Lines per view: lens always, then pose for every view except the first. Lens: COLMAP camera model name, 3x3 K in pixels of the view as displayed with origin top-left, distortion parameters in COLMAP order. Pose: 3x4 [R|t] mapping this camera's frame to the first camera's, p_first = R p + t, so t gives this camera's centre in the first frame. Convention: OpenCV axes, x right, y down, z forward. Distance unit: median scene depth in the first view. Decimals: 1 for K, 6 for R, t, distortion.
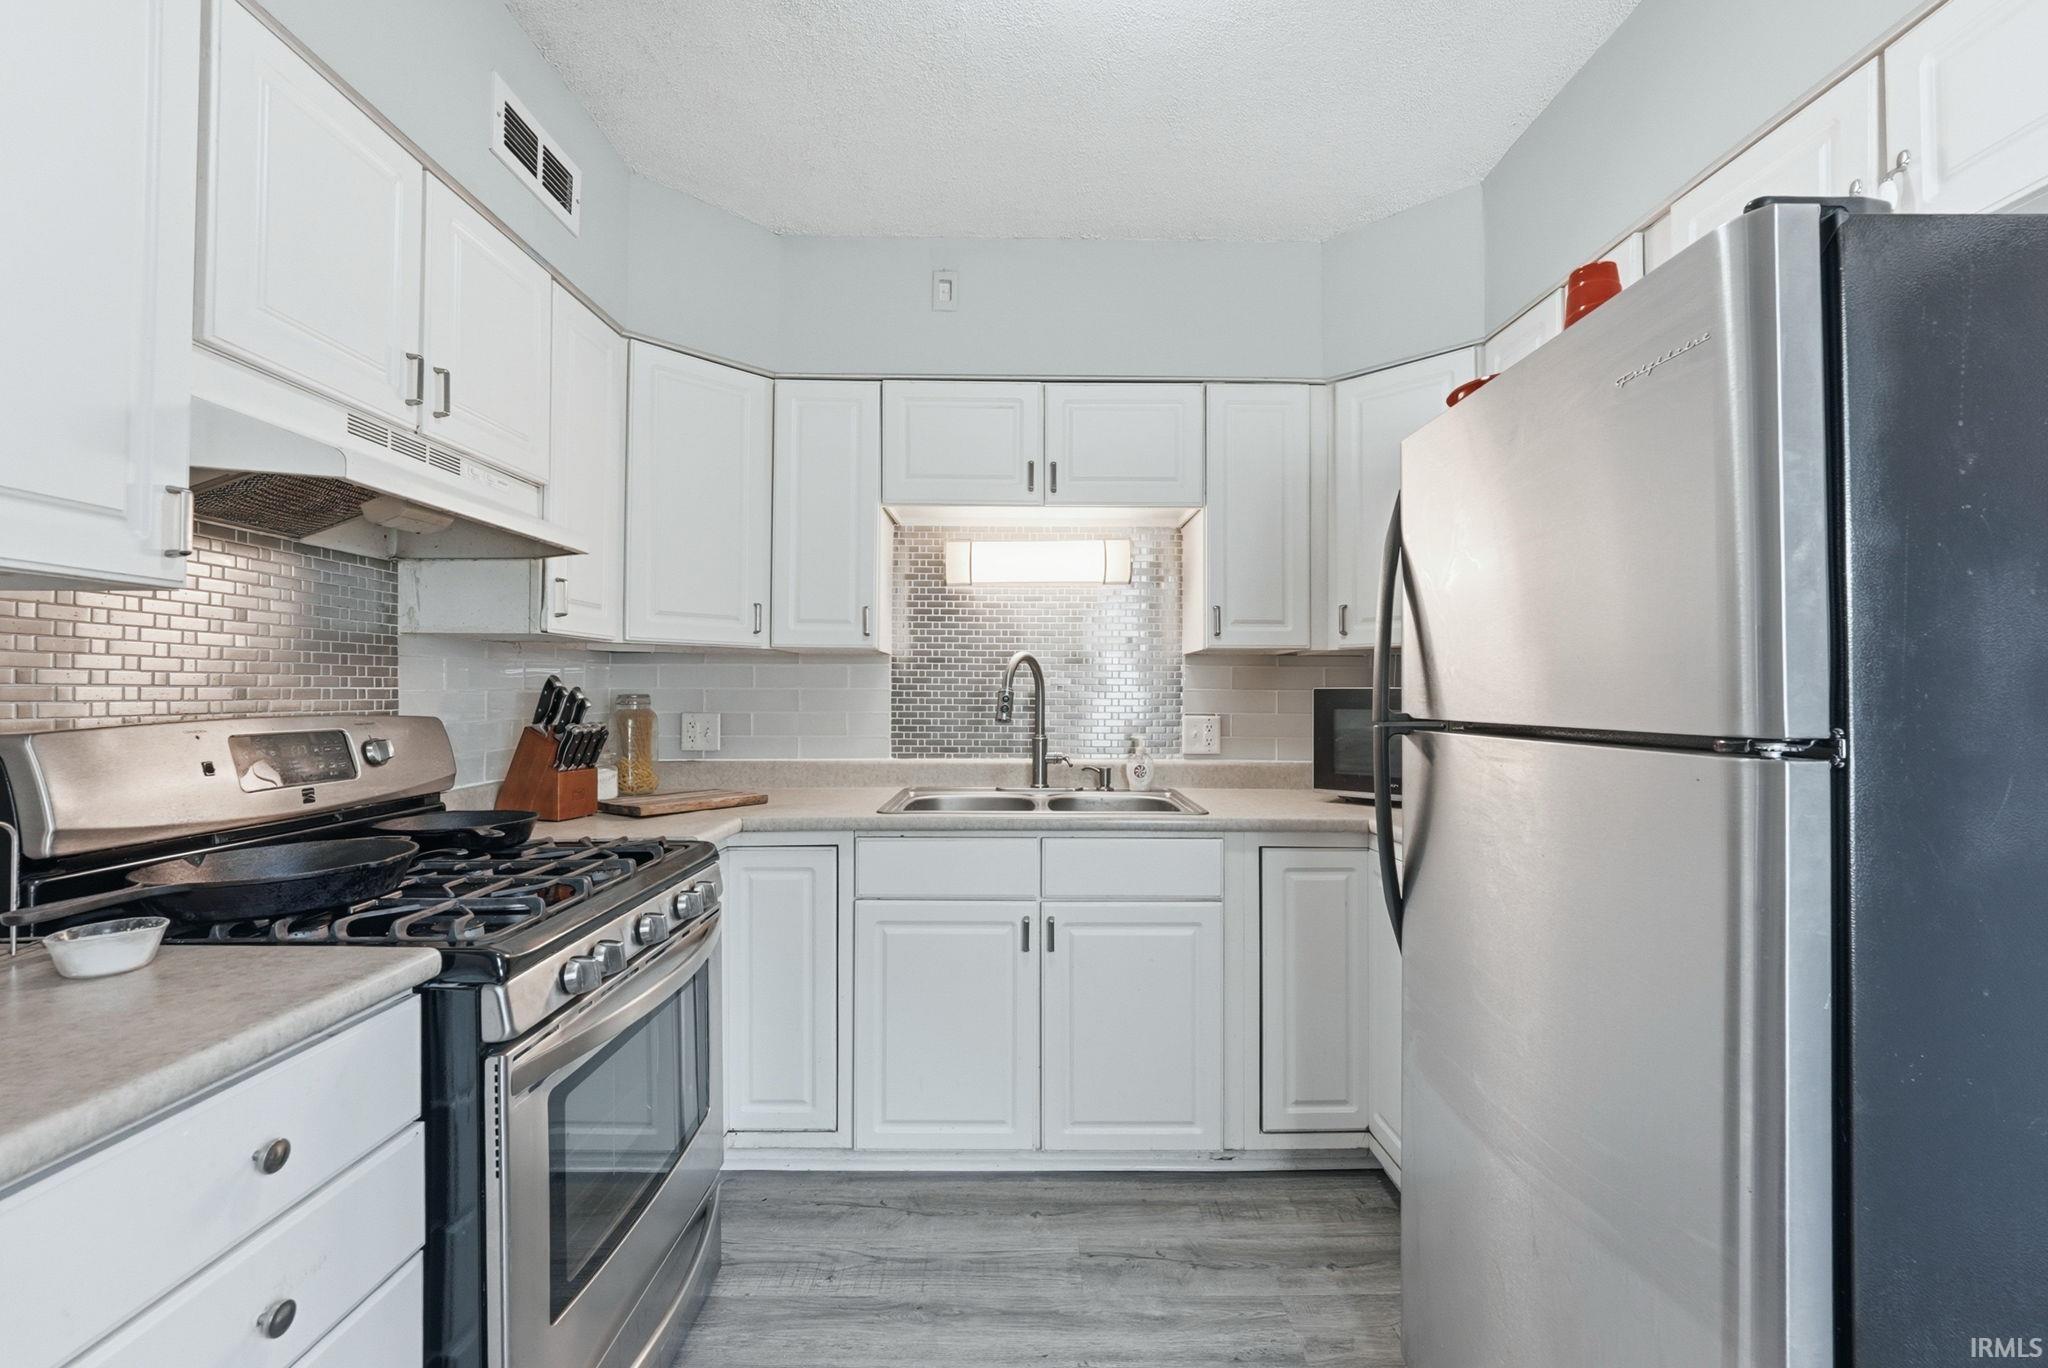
lens RADIAL K [[843.9, 0, 1019.8], [0, 843.9, 683.5], [0, 0, 1]] dist [-0.026236, 0.001664]
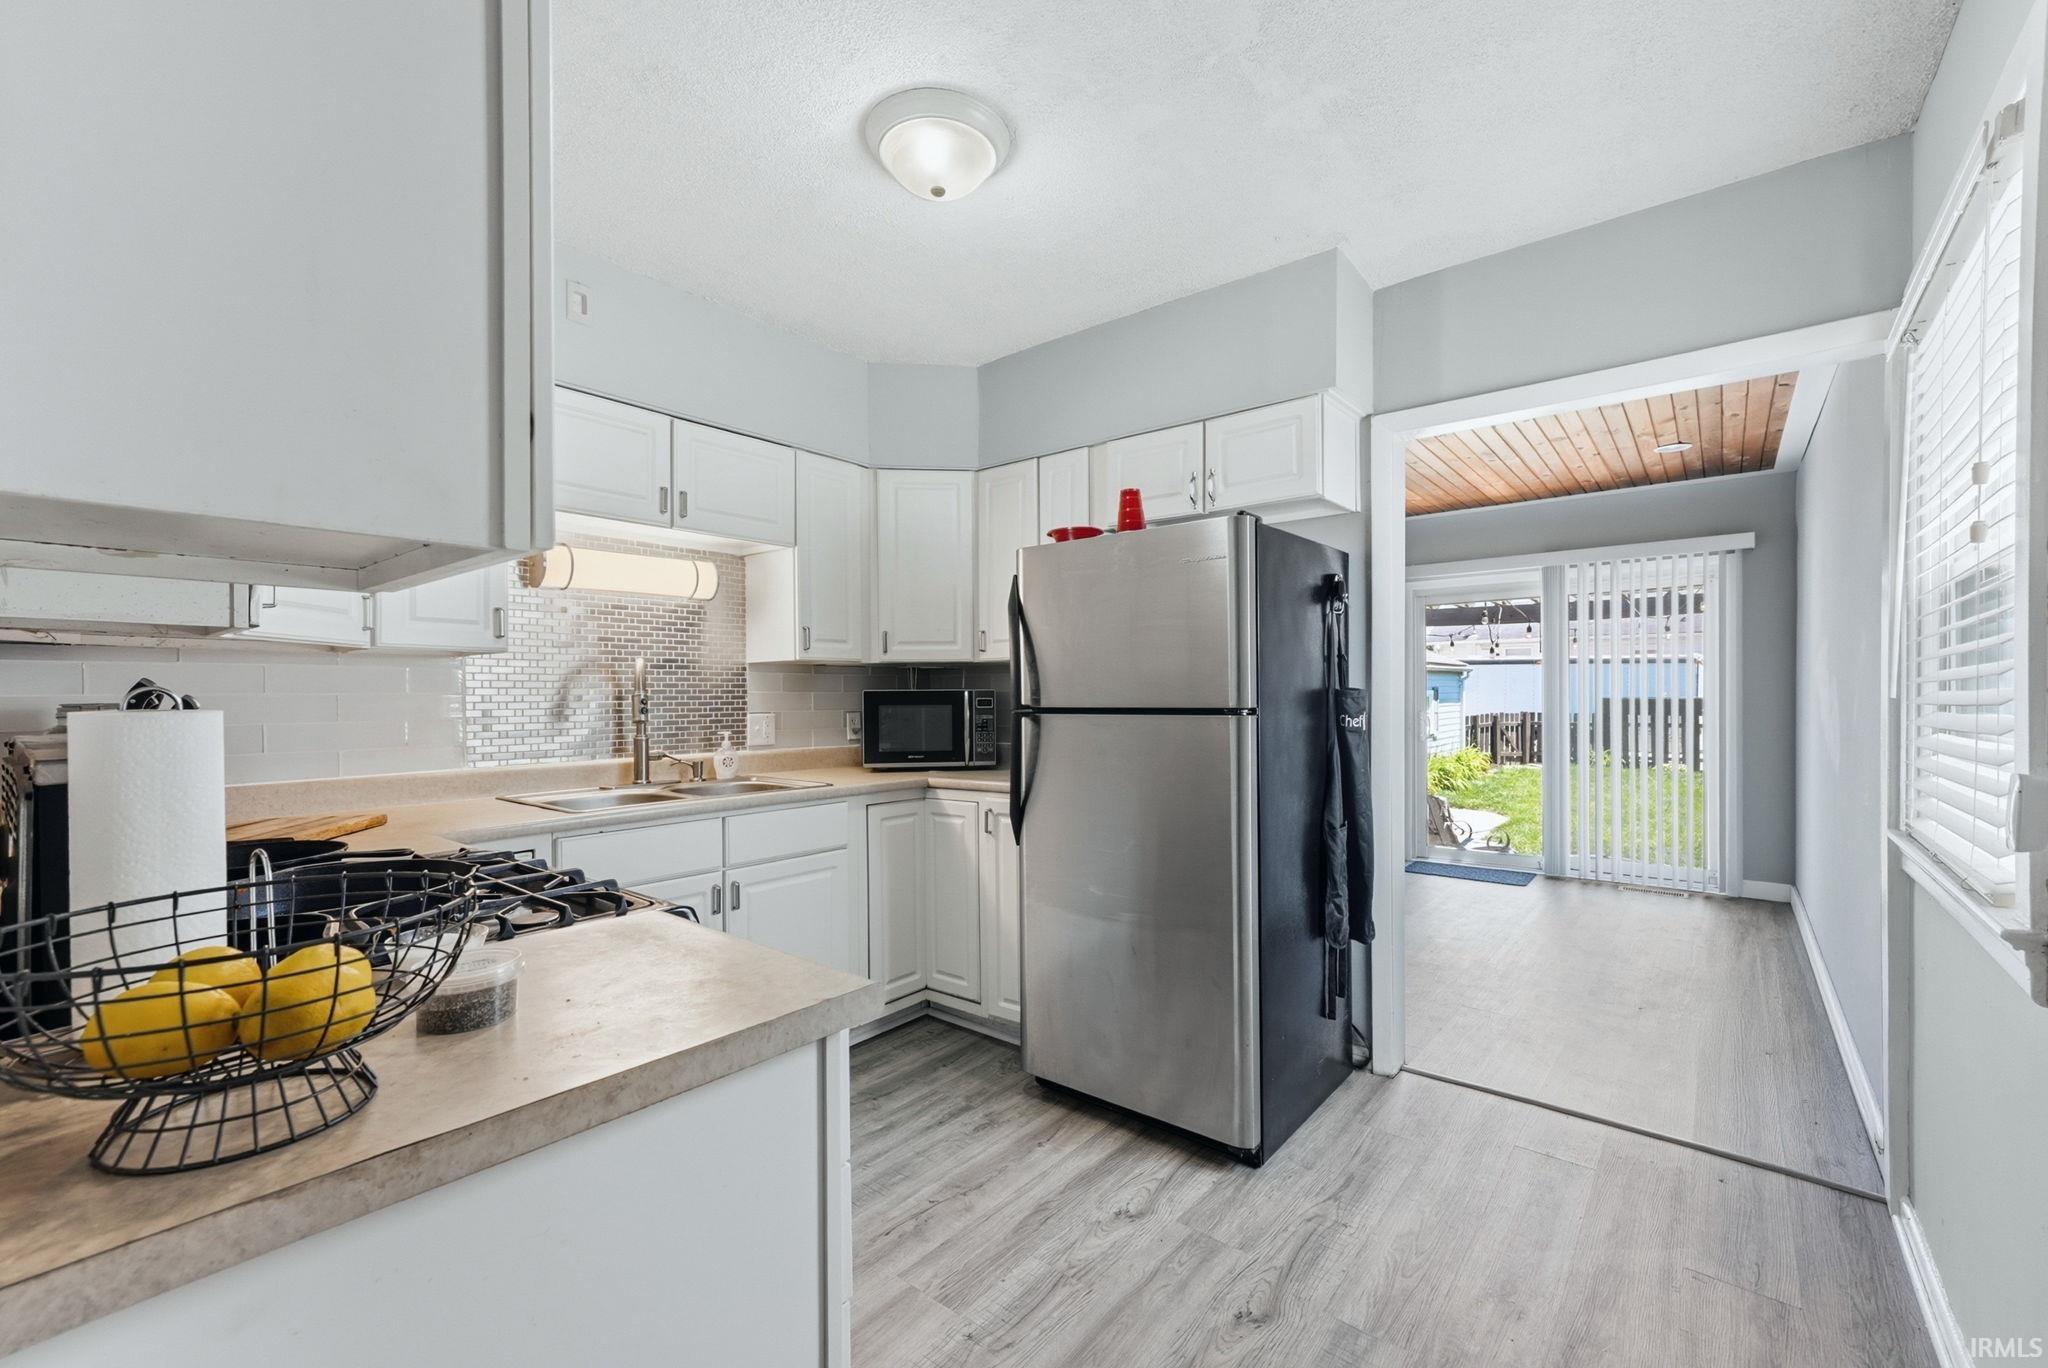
lens RADIAL K [[843.9, 0, 1037.2], [0, 843.9, 698.7], [0, 0, 1]] dist [-0.026236, 0.001664]
pose [[0.622521, -0.012714, 0.782500, -0.624336], [0.000120, 0.999870, 0.016151, -0.003430], [-0.782603, -0.009960, 0.622441, -0.083051]]
